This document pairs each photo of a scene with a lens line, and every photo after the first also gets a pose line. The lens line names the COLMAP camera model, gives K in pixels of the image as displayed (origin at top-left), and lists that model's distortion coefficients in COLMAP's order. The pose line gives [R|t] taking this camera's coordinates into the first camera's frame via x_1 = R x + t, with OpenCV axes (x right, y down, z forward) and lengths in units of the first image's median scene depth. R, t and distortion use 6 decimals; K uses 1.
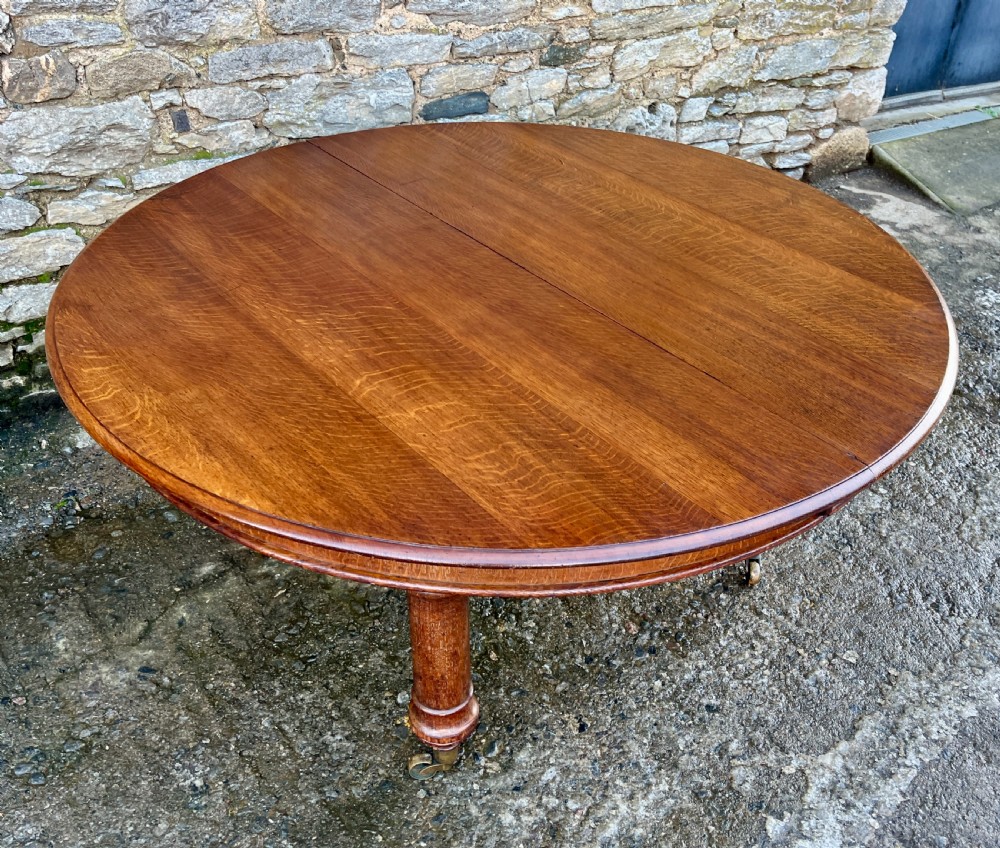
lens RADIAL K [[995.4, 0, 569.1], [0, 995.4, 398.5], [0, 0, 1]] dist [0.032544, 0.000000]
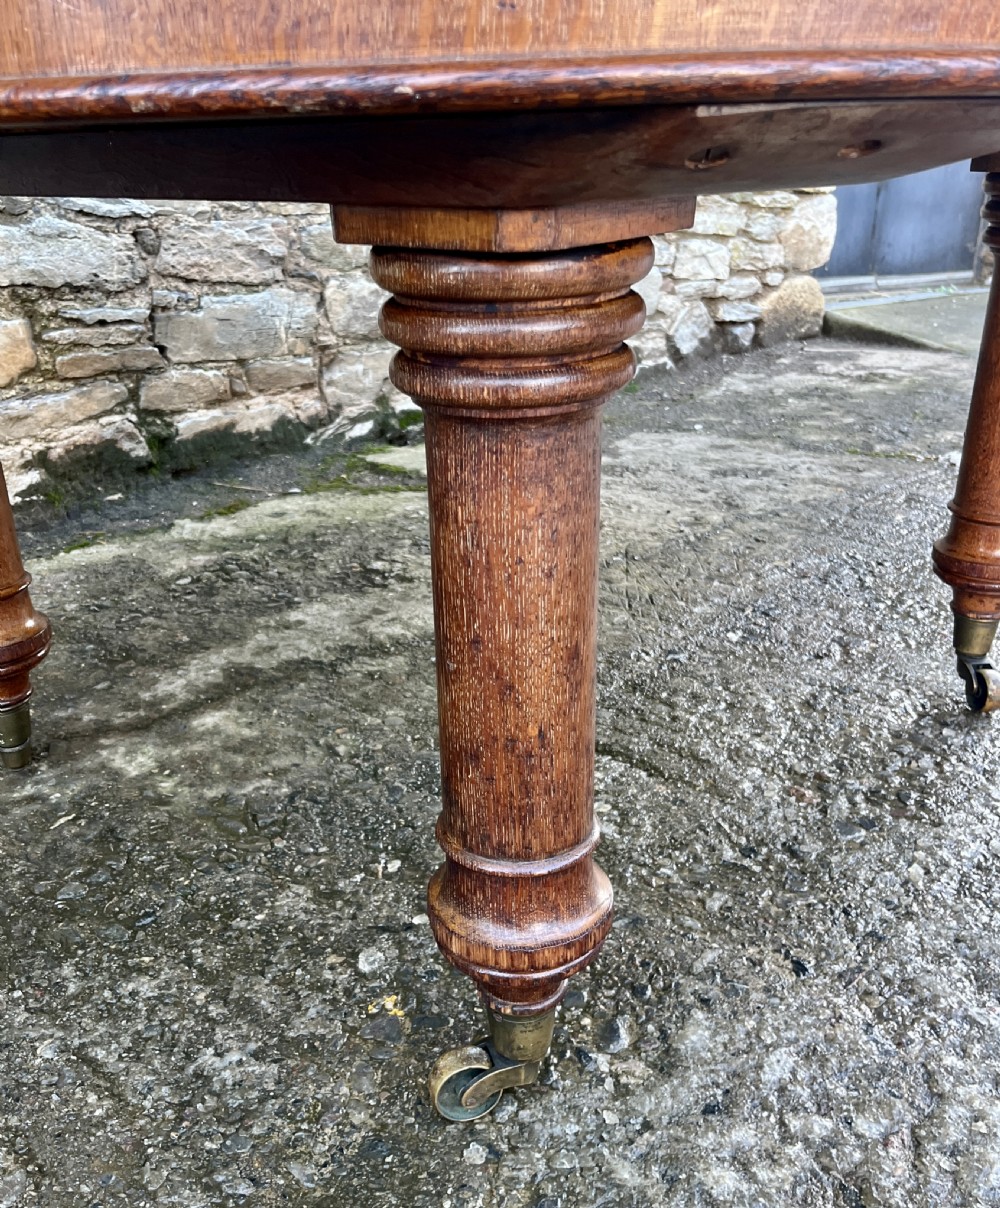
lens RADIAL K [[1140.2, 0, 459.2], [0, 1140.2, 651.9], [0, 0, 1]] dist [0.032257, 0.000000]
pose [[0.990431, -0.116199, 0.074456, -0.114370], [0.127466, 0.977026, -0.170803, 0.197201], [-0.052898, 0.178659, 0.982488, 0.376816]]
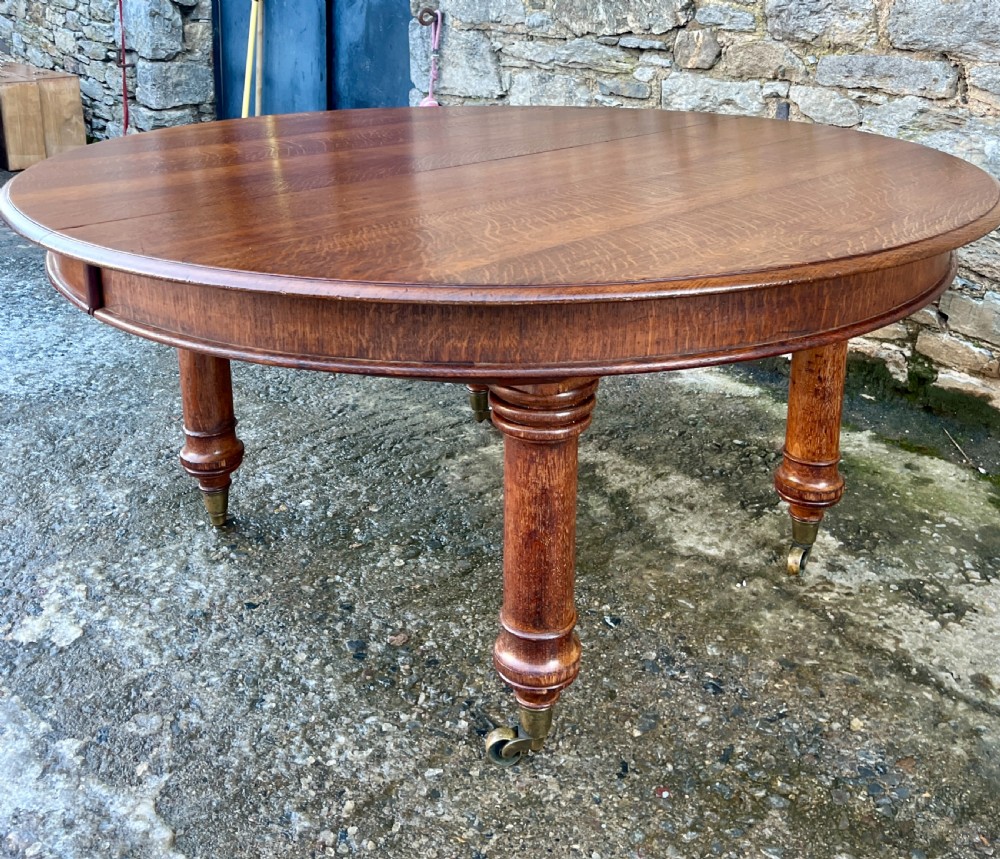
lens RADIAL K [[1037.6, 0, 501.7], [0, 1037.6, 263.4], [0, 0, 1]] dist [0.022462, 0.000000]
pose [[0.051208, 0.213437, -0.975614, 0.661502], [-0.558229, 0.816152, 0.149251, -0.144184], [0.828105, 0.536973, 0.160941, 0.652886]]
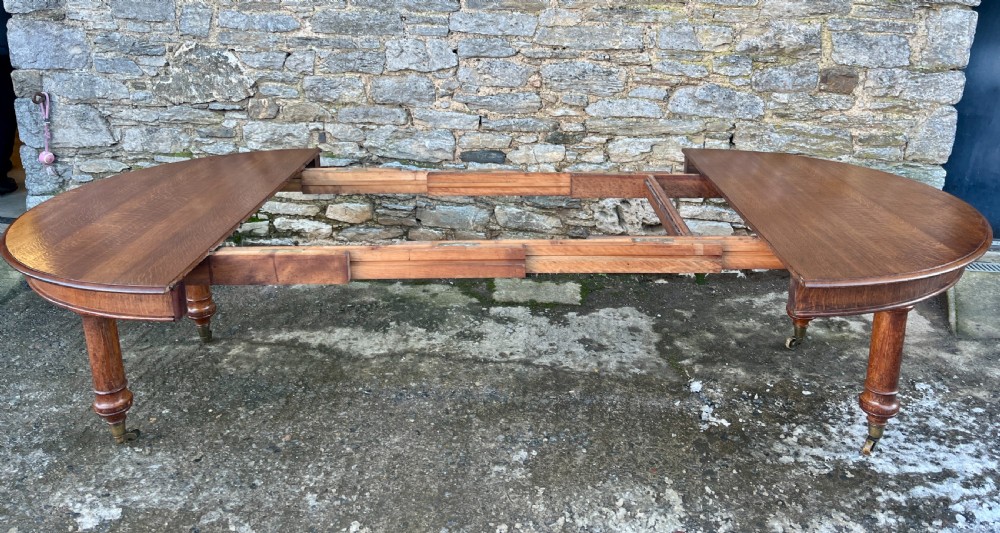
lens RADIAL K [[774.4, 0, 504.4], [0, 774.4, 160.3], [0, 0, 1]] dist [0.076706, -0.098299]
pose [[0.723789, 0.110370, -0.681137, 0.932444], [-0.345614, 0.912363, -0.219419, -0.016529], [0.597227, 0.394224, 0.698504, 0.135261]]
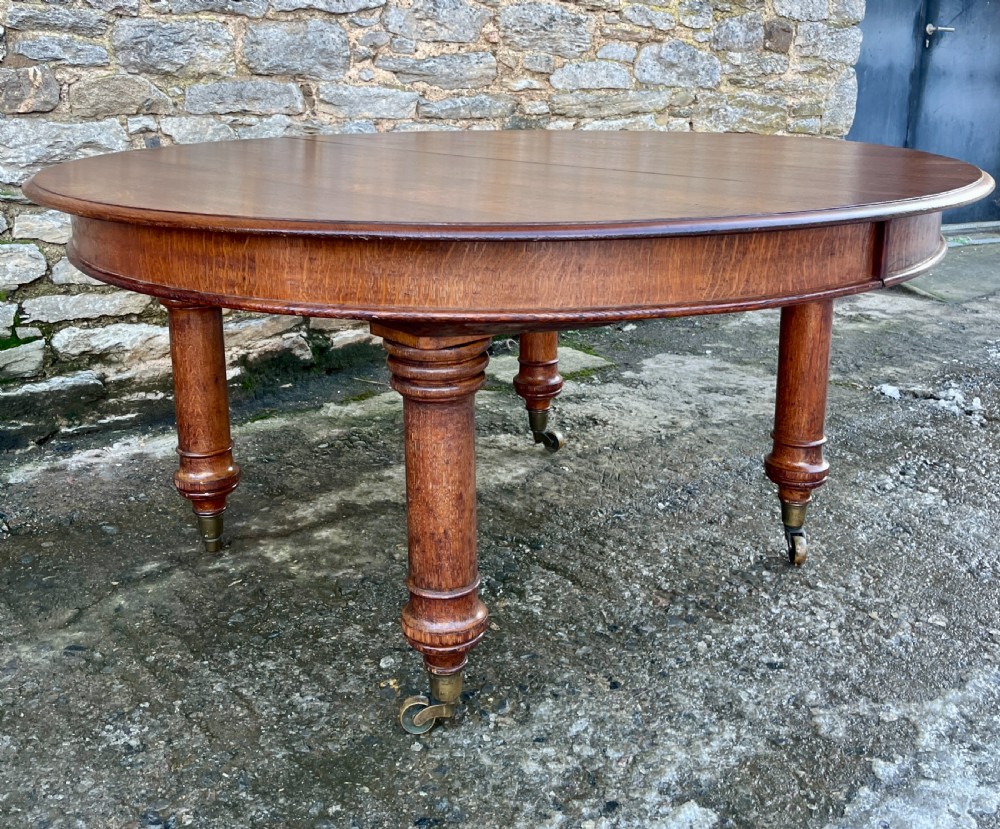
lens RADIAL K [[1072.4, 0, 482.2], [0, 1072.4, 287.3], [0, 0, 1]] dist [0.033360, 0.000000]
pose [[0.998300, -0.053831, -0.022350, -0.041315], [0.041395, 0.924748, -0.378322, 0.267706], [0.041034, 0.376754, 0.925404, 0.066187]]
